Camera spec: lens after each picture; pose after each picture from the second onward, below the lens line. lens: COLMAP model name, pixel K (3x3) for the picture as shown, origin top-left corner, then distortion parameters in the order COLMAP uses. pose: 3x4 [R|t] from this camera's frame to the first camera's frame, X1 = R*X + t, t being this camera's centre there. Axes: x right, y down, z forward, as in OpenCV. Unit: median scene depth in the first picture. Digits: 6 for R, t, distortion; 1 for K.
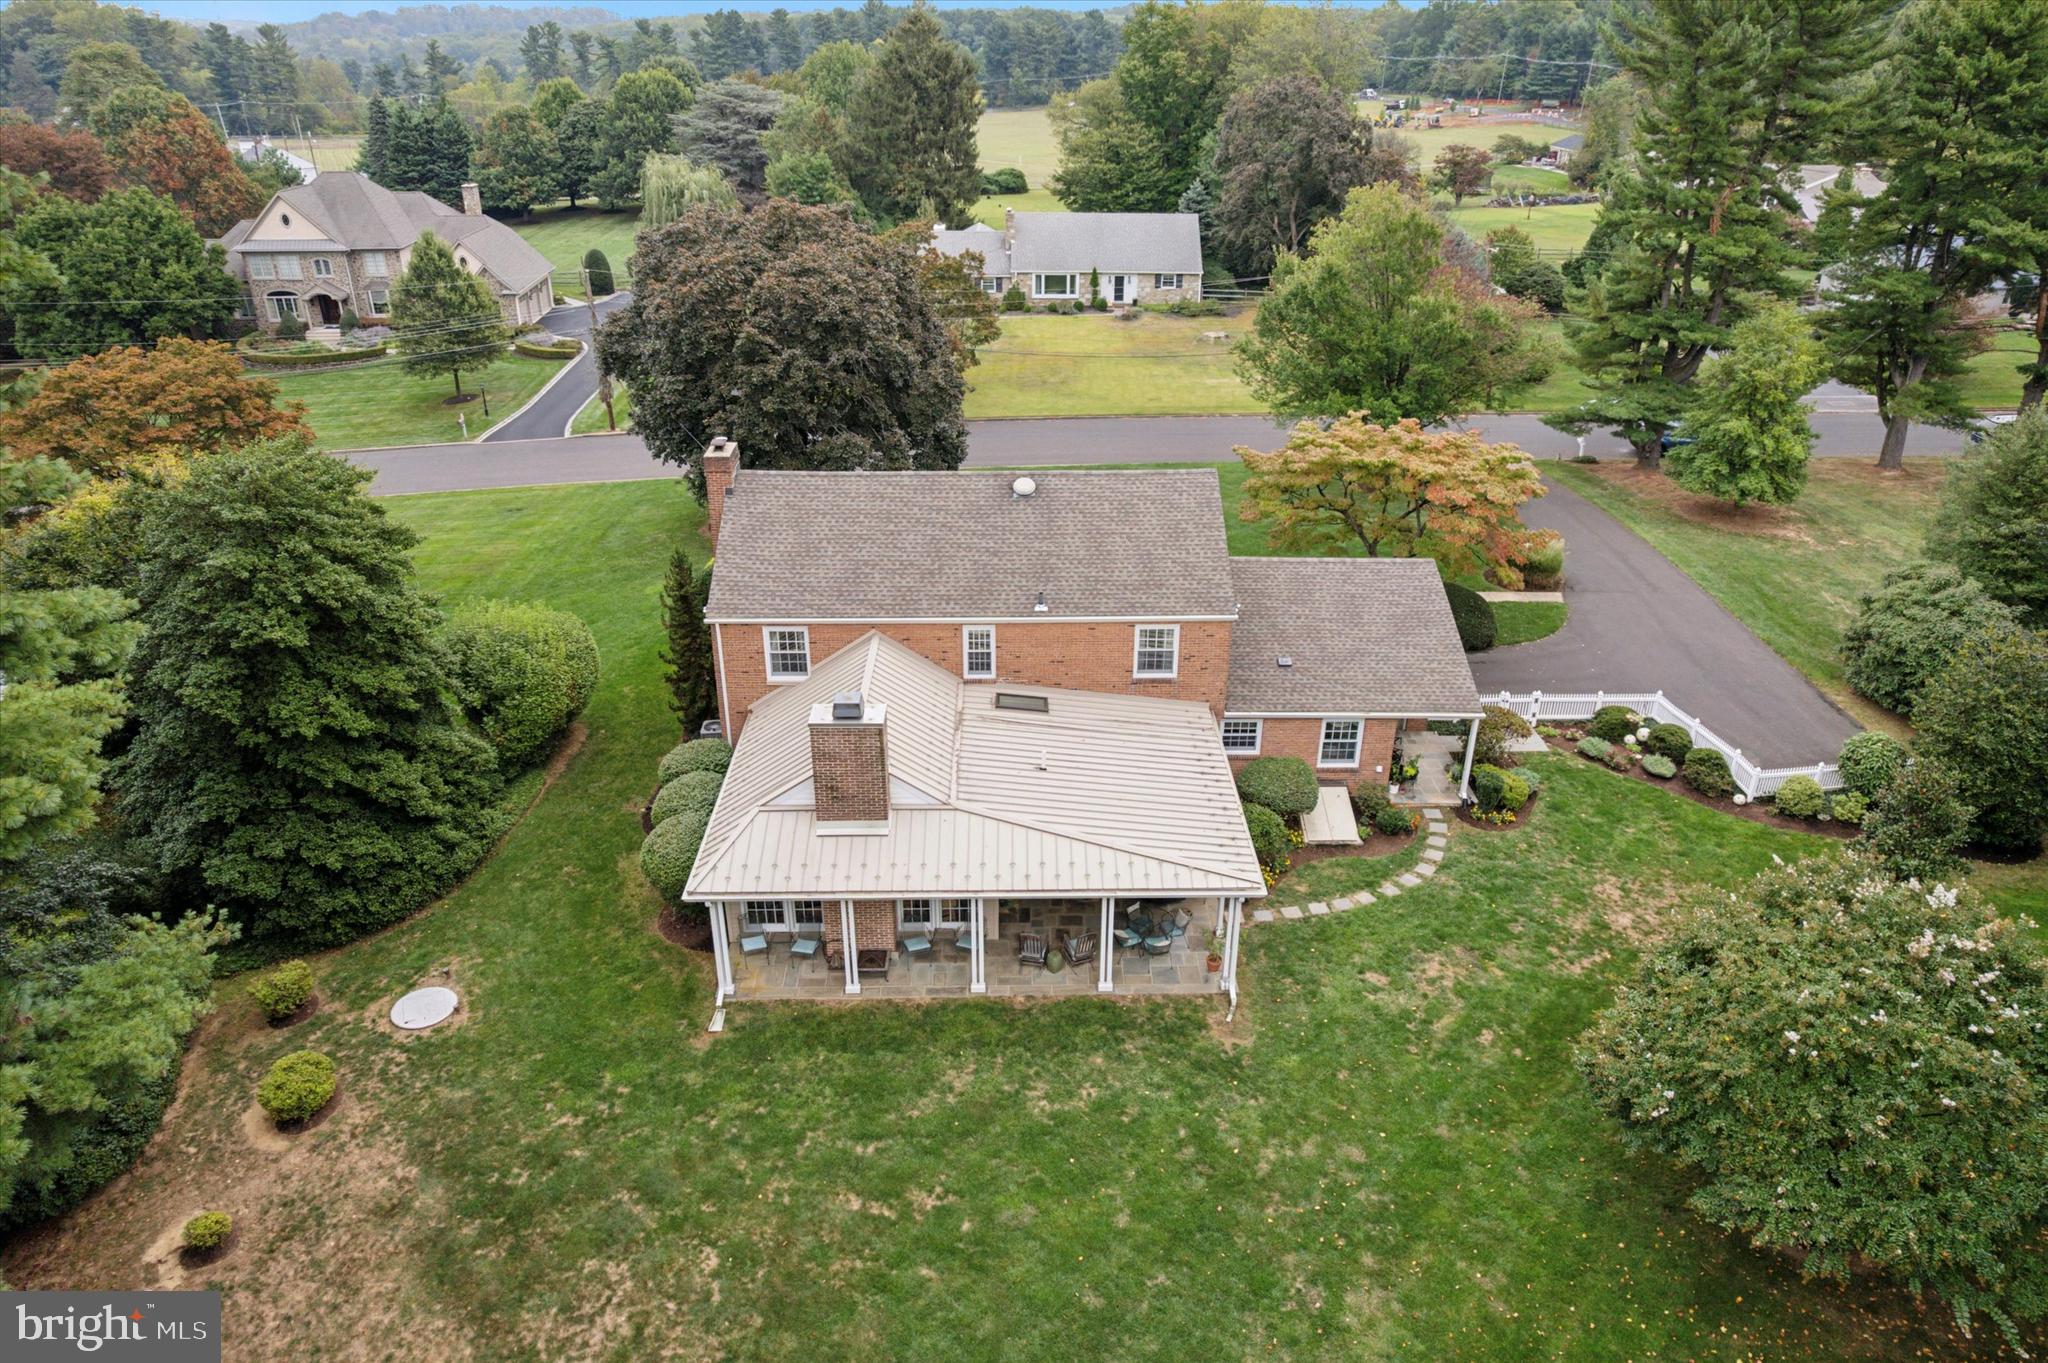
lens RADIAL K [[1313.5, 0, 1026.3], [0, 1313.5, 741.4], [0, 0, 1]] dist [-0.069232, 0.053032]
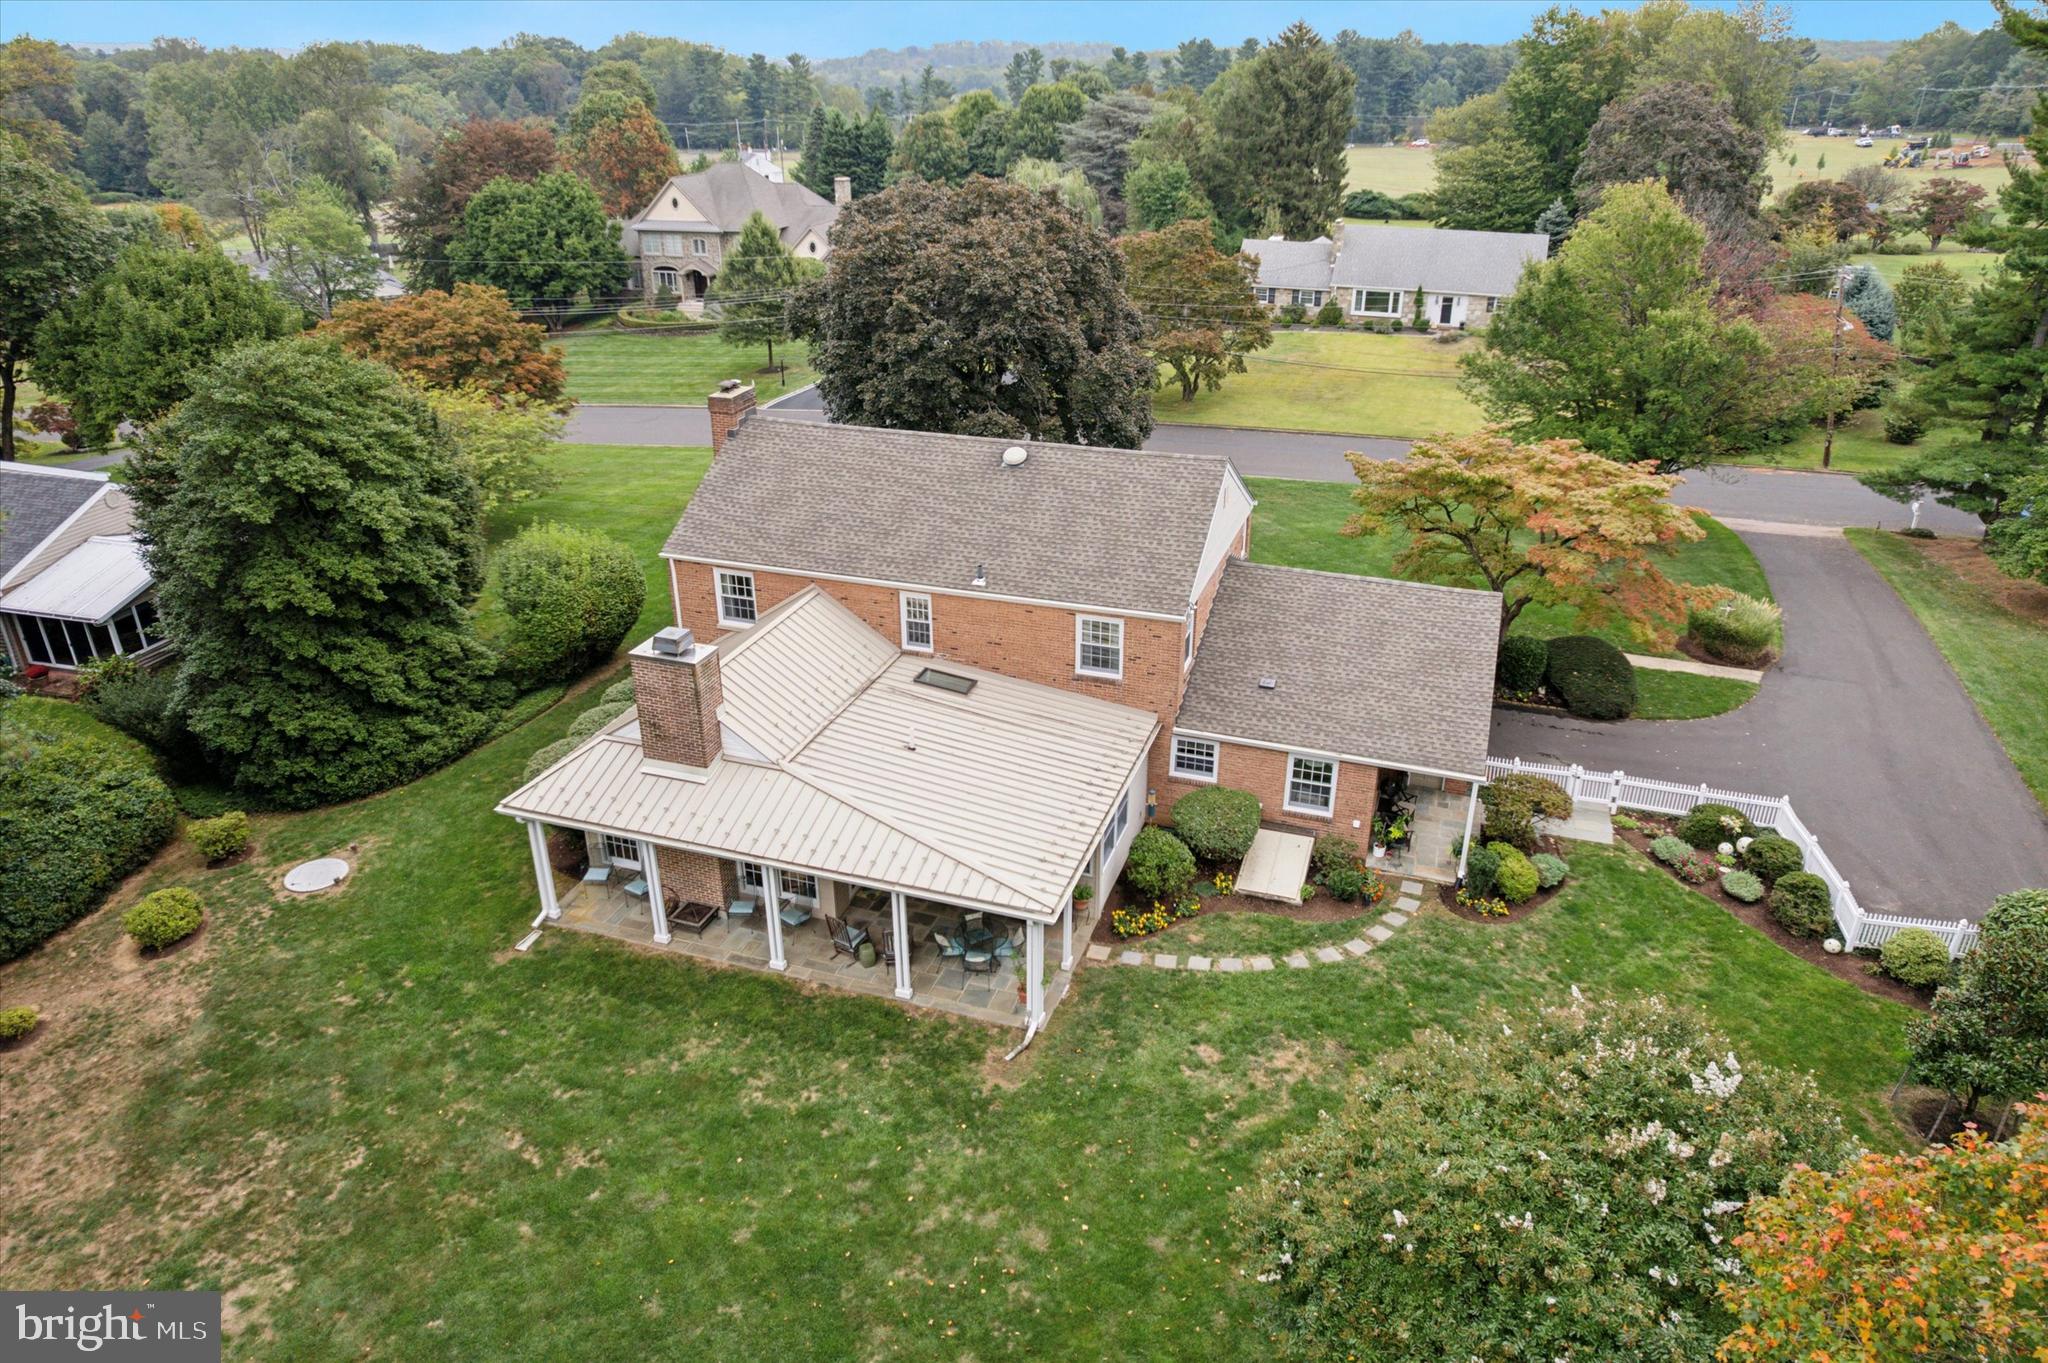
lens RADIAL K [[1313.5, 0, 1036.2], [0, 1313.5, 724.8], [0, 0, 1]] dist [-0.069232, 0.053032]
pose [[0.941553, 0.150967, -0.301141, 0.326429], [-0.161173, 0.986883, -0.009187, -0.000864], [0.295804, 0.057186, 0.953535, 0.132535]]
